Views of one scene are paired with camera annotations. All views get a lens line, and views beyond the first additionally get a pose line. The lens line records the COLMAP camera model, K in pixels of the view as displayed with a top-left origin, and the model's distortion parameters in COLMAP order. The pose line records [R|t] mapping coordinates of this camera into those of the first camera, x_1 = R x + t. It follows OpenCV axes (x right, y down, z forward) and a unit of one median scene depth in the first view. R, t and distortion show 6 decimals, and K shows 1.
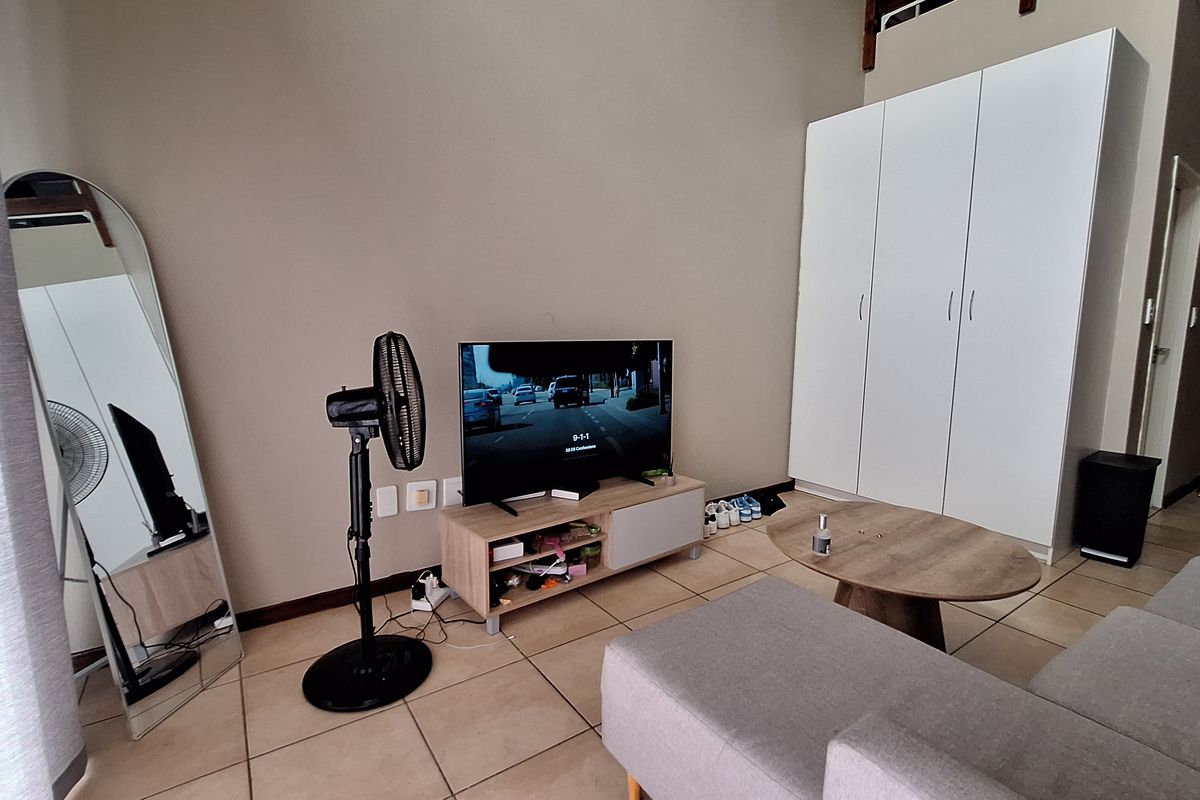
lens RADIAL K [[560.9, 0, 600.0], [0, 560.9, 400.0], [0, 0, 1]] dist [0.001057, 0.000909]
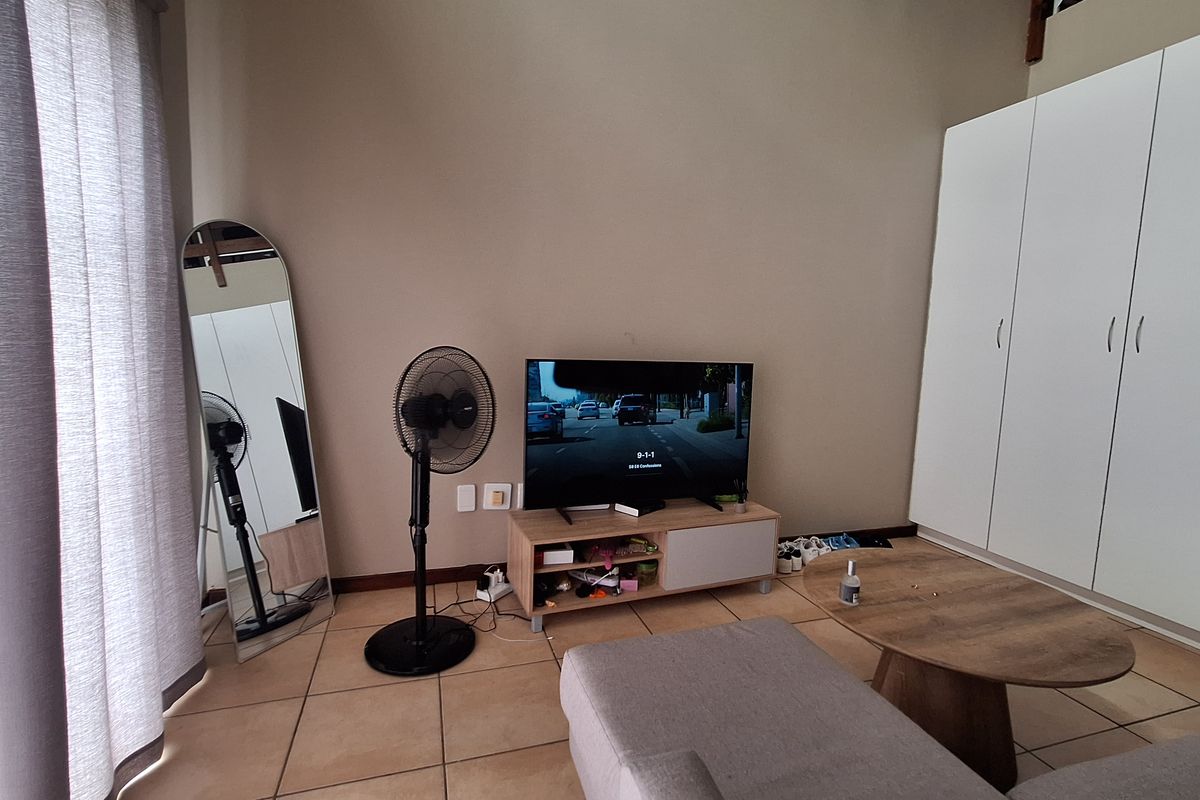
lens RADIAL K [[560.9, 0, 600.0], [0, 560.9, 400.0], [0, 0, 1]] dist [0.001057, 0.000909]
pose [[0.957108, 0.055065, -0.284450, 0.183362], [-0.063563, 0.997763, -0.020724, -0.007921], [0.282672, 0.037916, 0.958467, -0.003986]]
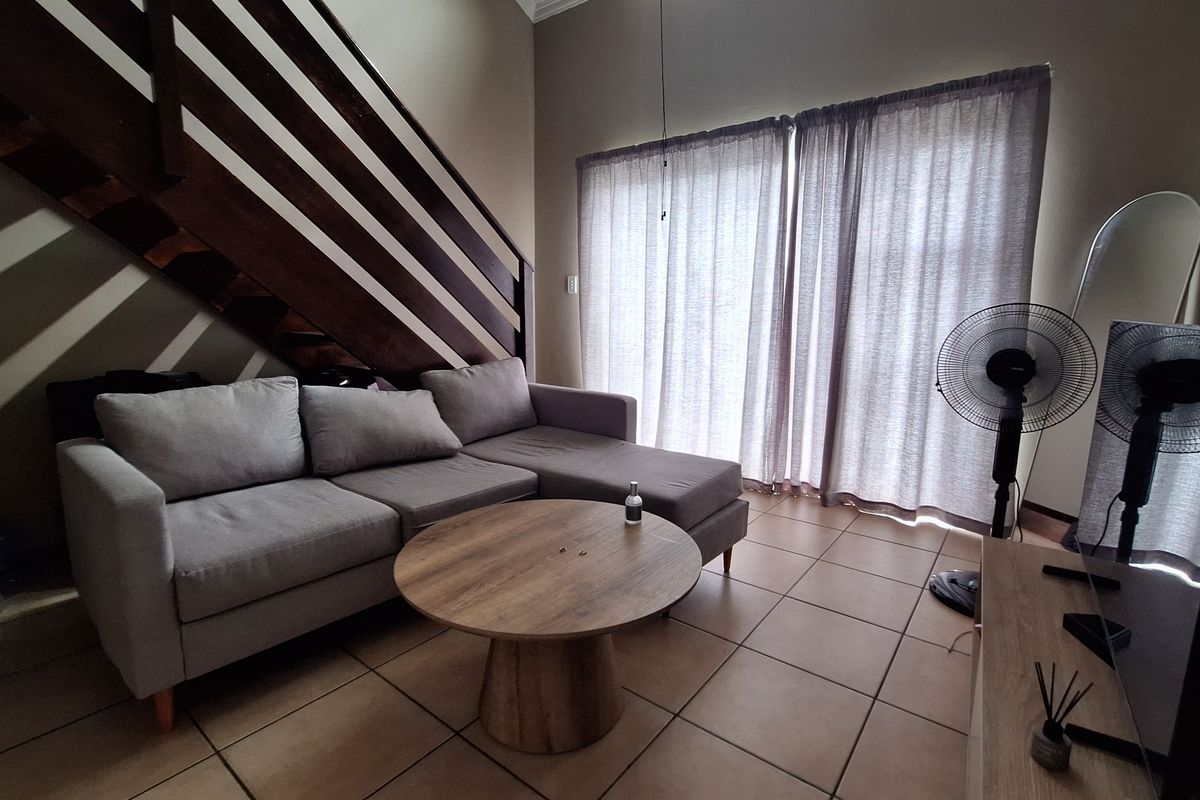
lens RADIAL K [[560.9, 0, 600.0], [0, 560.9, 400.0], [0, 0, 1]] dist [0.001057, 0.000909]
pose [[-0.953871, 0.026596, -0.299037, 0.545613], [-0.060325, 0.958773, 0.277695, -0.149420], [0.294094, 0.282925, -0.912941, 1.348141]]
